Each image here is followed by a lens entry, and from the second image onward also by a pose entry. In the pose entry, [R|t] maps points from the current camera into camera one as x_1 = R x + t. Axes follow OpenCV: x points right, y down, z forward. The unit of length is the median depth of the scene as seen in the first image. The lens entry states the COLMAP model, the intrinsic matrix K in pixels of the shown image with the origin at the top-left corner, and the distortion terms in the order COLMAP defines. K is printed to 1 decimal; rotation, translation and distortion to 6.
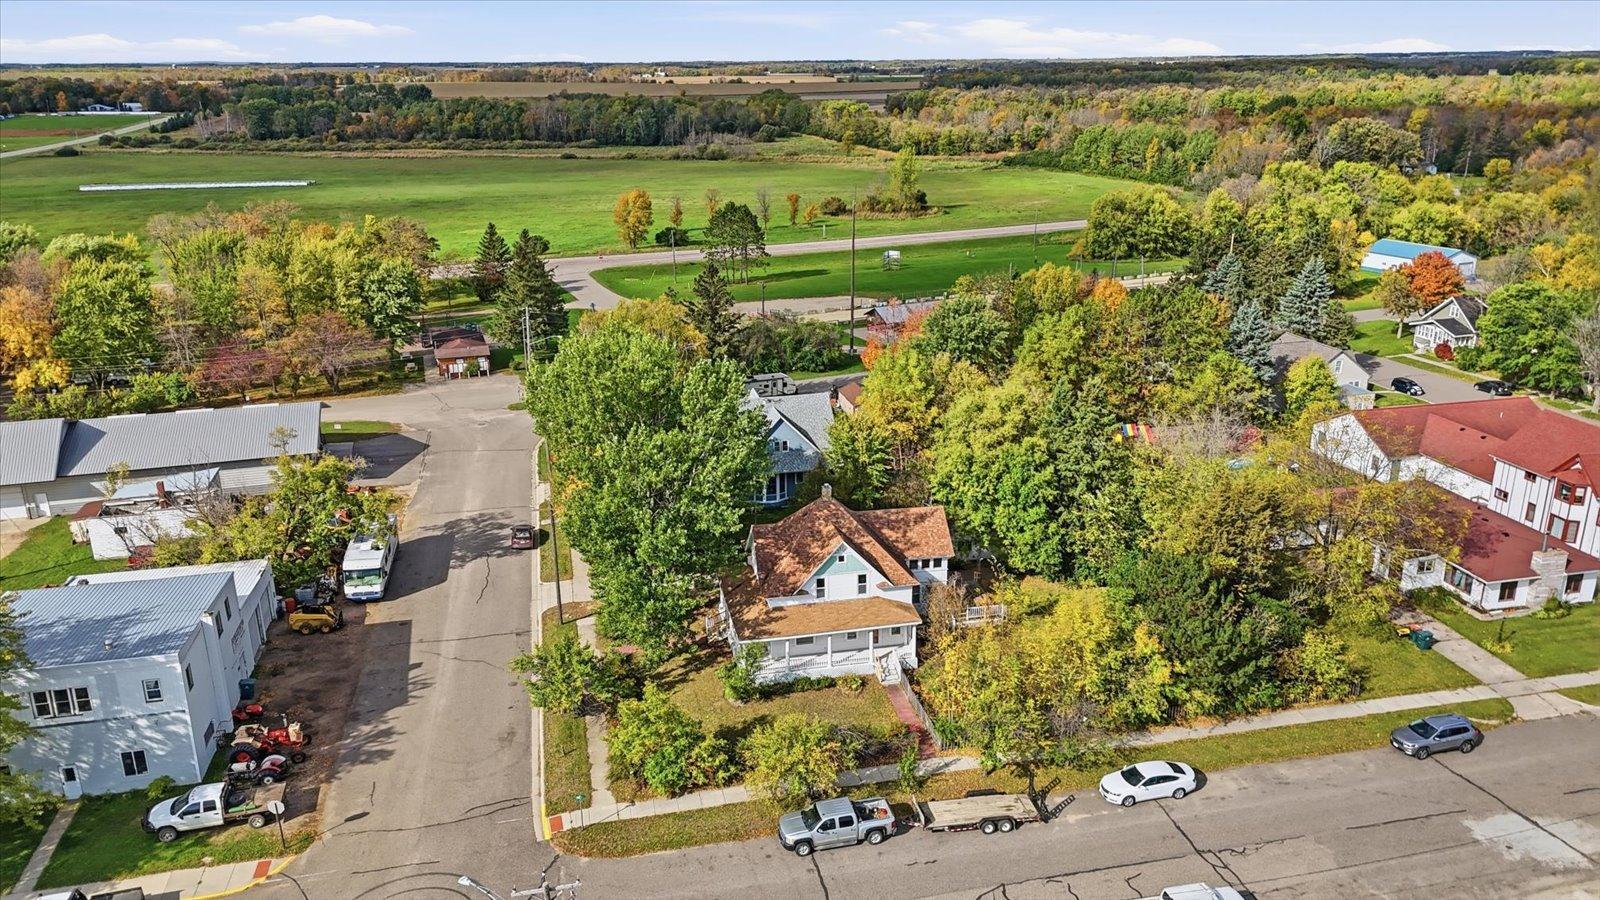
lens RADIAL K [[1176.6, 0, 798.0], [0, 1176.6, 448.2], [0, 0, 1]] dist [0.077253, -0.070774]
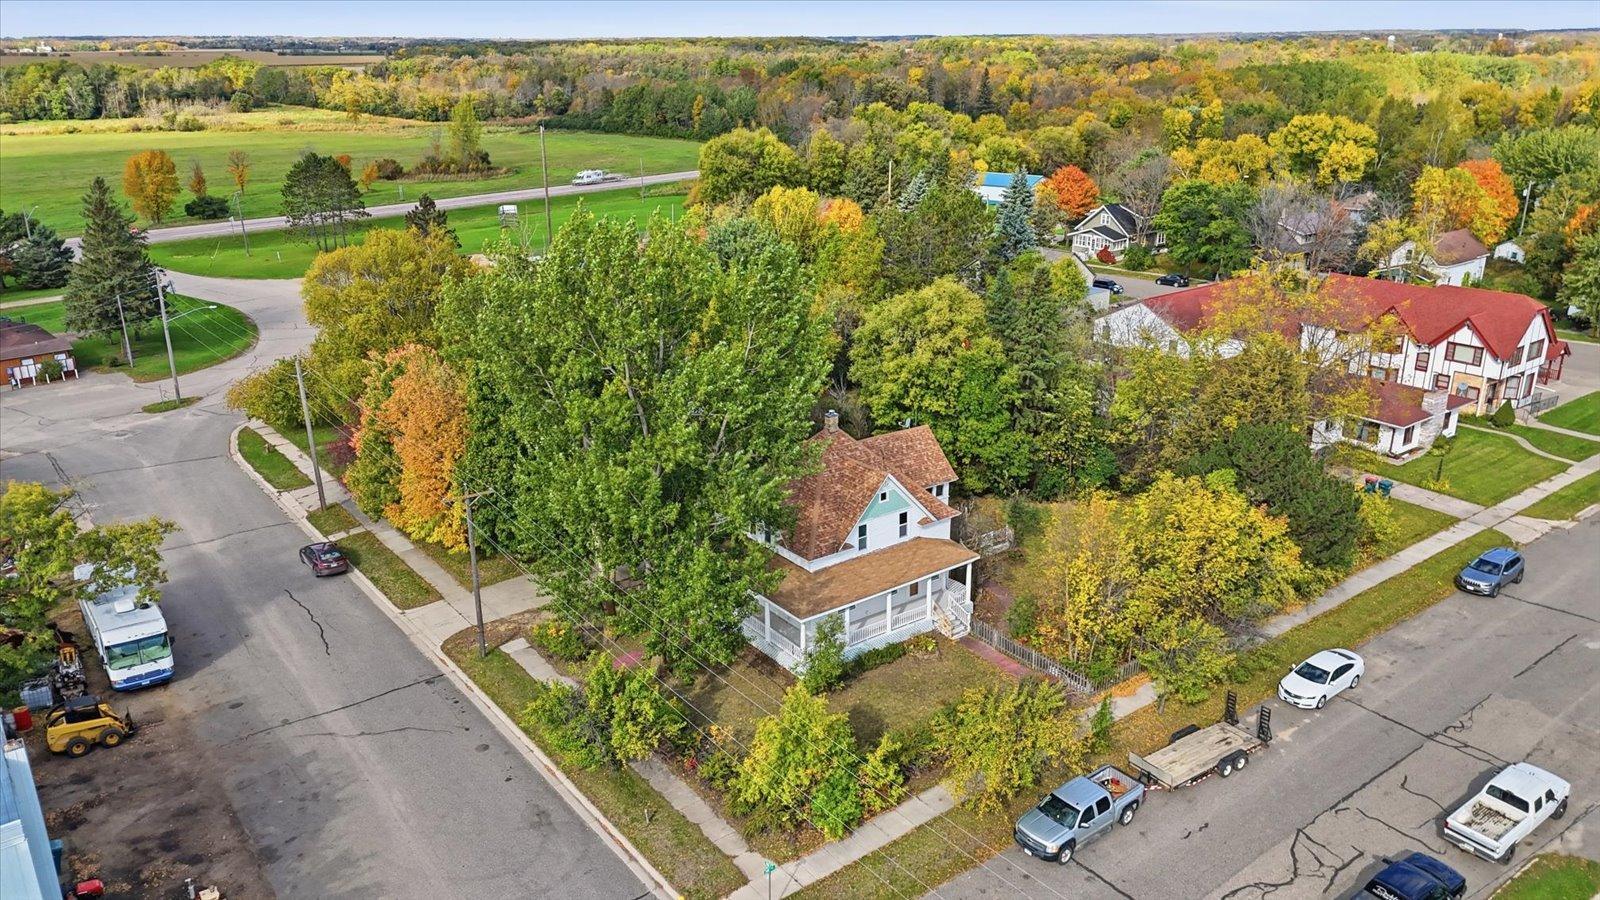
lens RADIAL K [[1176.6, 0, 803.7], [0, 1176.6, 449.3], [0, 0, 1]] dist [0.077253, -0.070774]
pose [[0.906499, -0.136700, 0.399465, -0.280476], [0.130578, 0.990520, 0.042645, 0.018036], [-0.401508, 0.013504, 0.915756, 0.247239]]
